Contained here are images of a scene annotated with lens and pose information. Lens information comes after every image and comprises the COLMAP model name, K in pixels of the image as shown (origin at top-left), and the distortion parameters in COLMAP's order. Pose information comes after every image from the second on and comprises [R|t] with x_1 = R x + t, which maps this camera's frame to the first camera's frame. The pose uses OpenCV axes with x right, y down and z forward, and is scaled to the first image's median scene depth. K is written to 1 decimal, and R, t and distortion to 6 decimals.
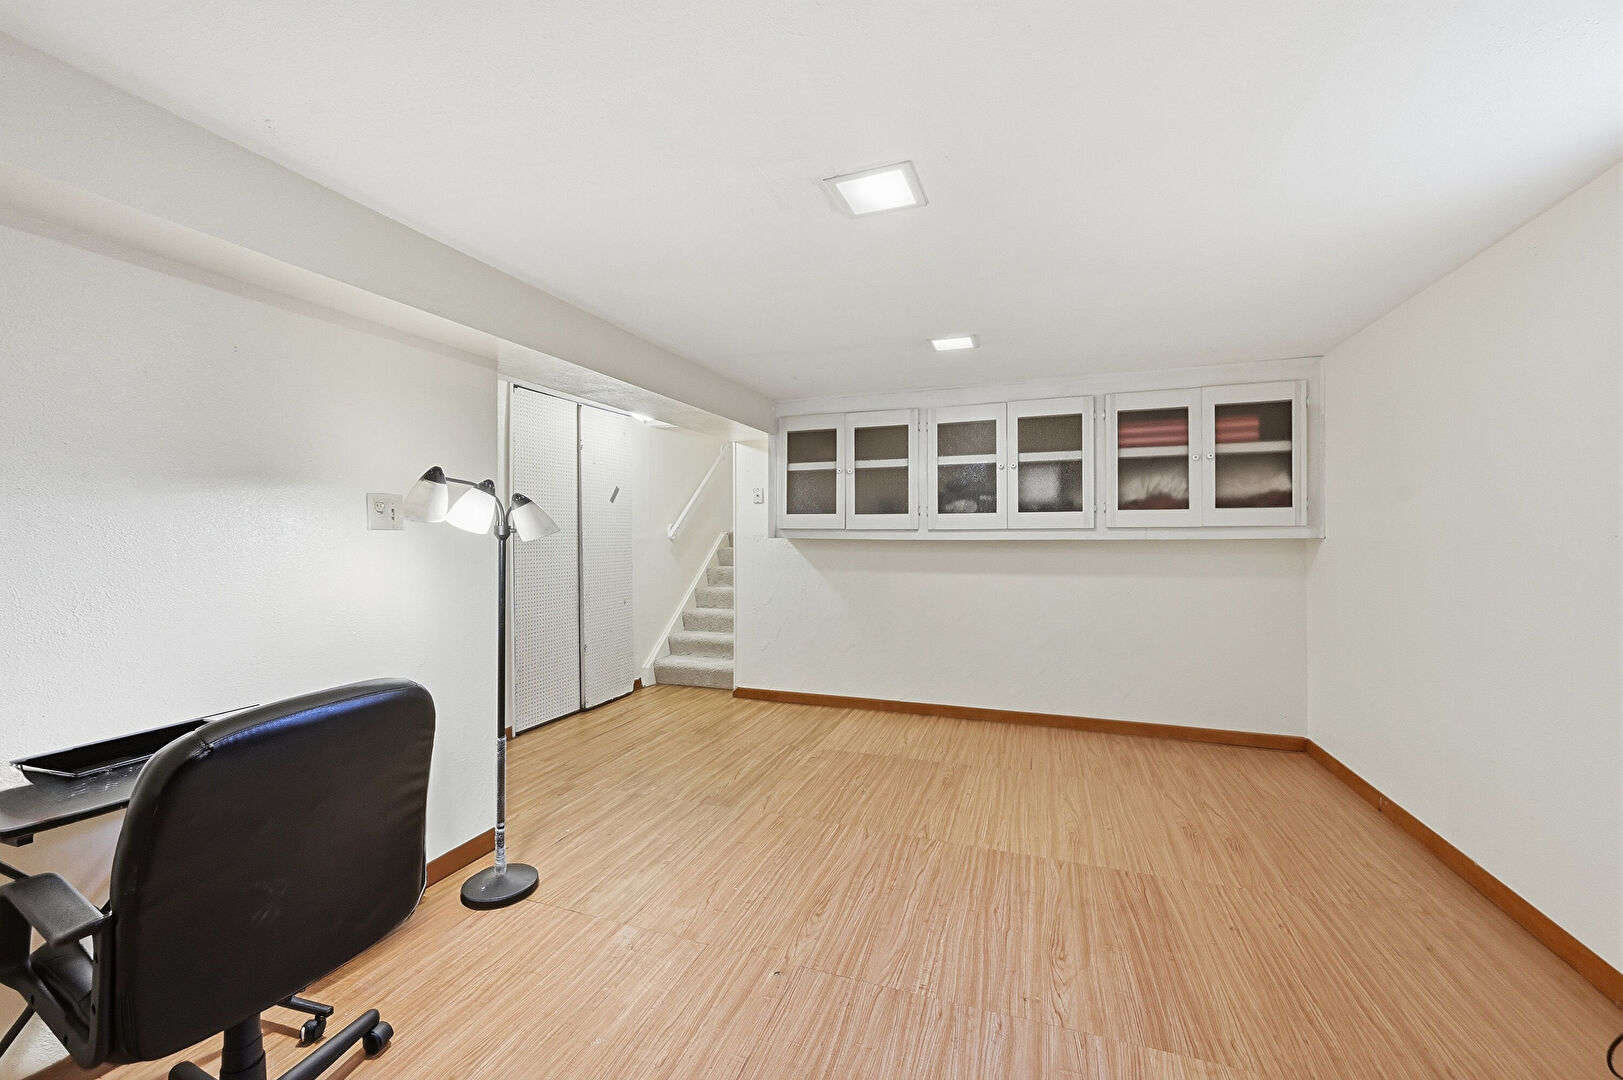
lens RADIAL K [[647.0, 0, 811.5], [0, 647.0, 540.0], [0, 0, 1]] dist [-0.003562, 0.000302]
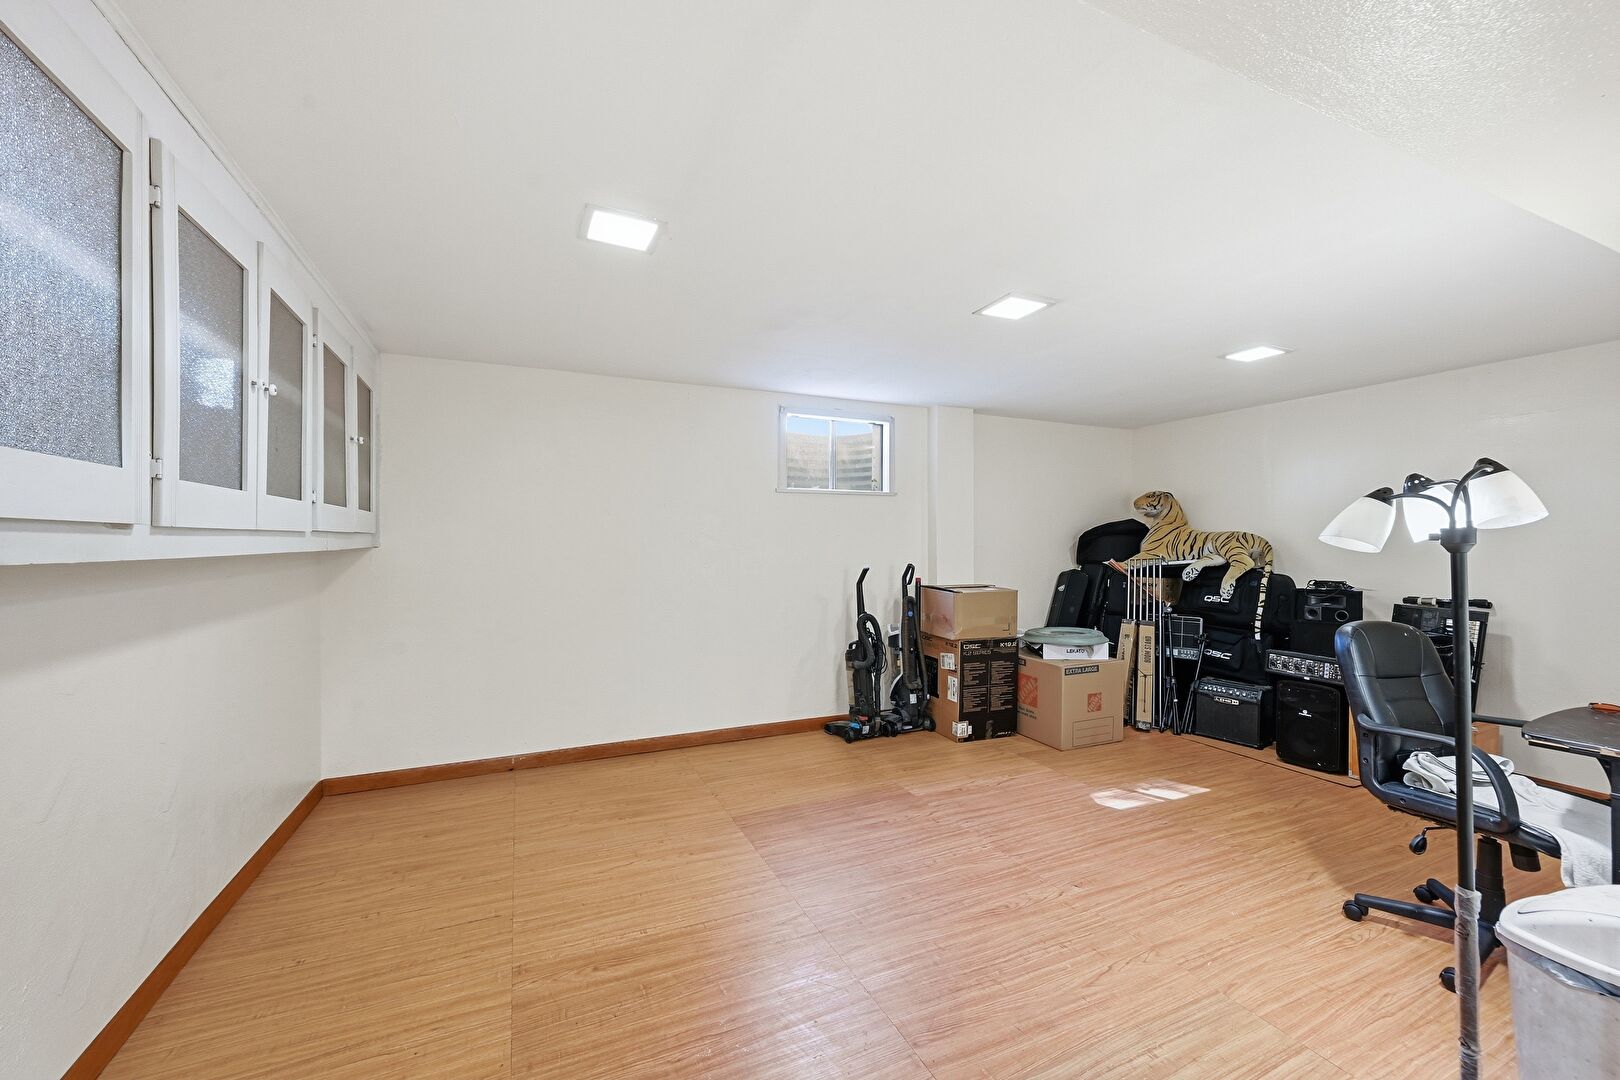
lens RADIAL K [[645.8, 0, 810.0], [0, 645.8, 540.0], [0, 0, 1]] dist [-0.003562, 0.000302]
pose [[-0.696510, 0.005285, 0.717527, -0.422260], [0.008201, 0.999966, 0.000595, -0.011378], [-0.717500, 0.006299, -0.696530, 1.586720]]
